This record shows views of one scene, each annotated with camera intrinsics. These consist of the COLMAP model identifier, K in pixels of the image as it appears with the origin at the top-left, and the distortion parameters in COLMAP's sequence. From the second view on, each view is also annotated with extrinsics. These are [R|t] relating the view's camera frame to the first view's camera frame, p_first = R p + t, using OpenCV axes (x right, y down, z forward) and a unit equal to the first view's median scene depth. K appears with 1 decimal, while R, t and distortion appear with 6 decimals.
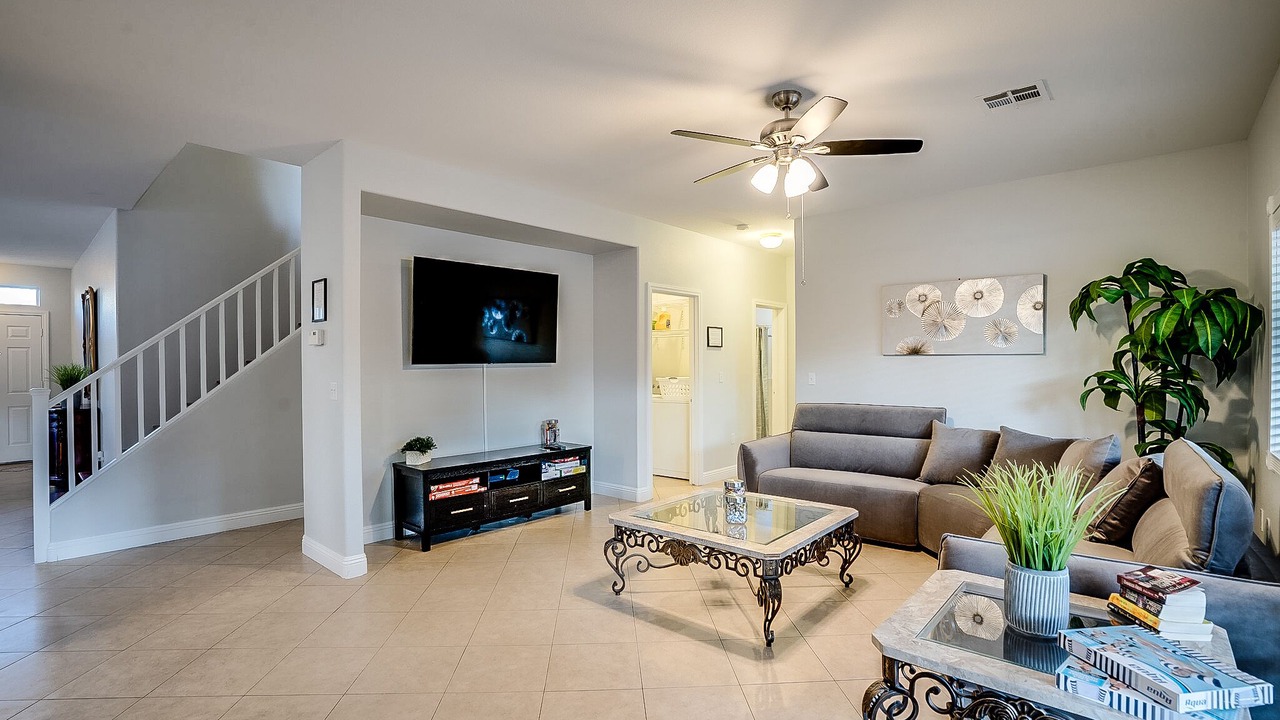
lens RADIAL K [[602.6, 0, 618.6], [0, 602.6, 364.2], [0, 0, 1]] dist [-0.050415, 0.019280]
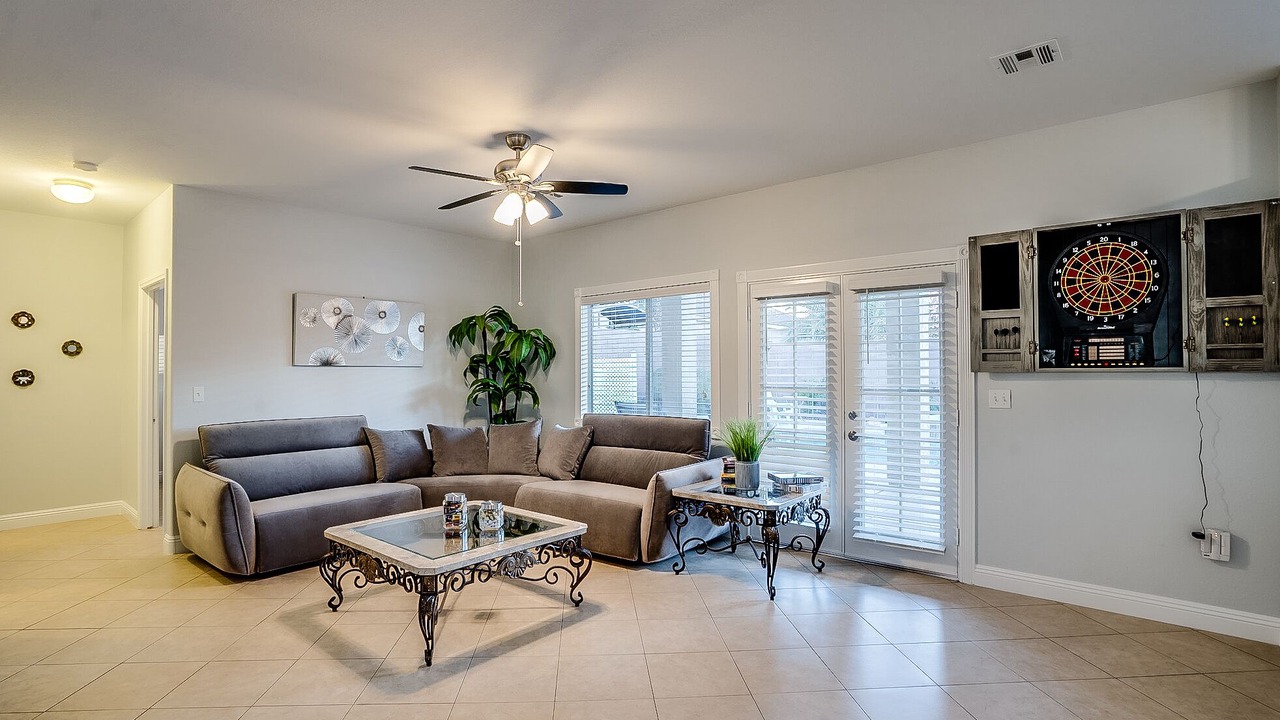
lens RADIAL K [[602.6, 0, 618.6], [0, 602.6, 364.2], [0, 0, 1]] dist [-0.050415, 0.019280]
pose [[-0.011627, 0.017206, 0.999784, -0.628942], [0.006395, 0.999833, -0.017133, 0.002187], [-0.999912, 0.006195, -0.011735, 0.598160]]
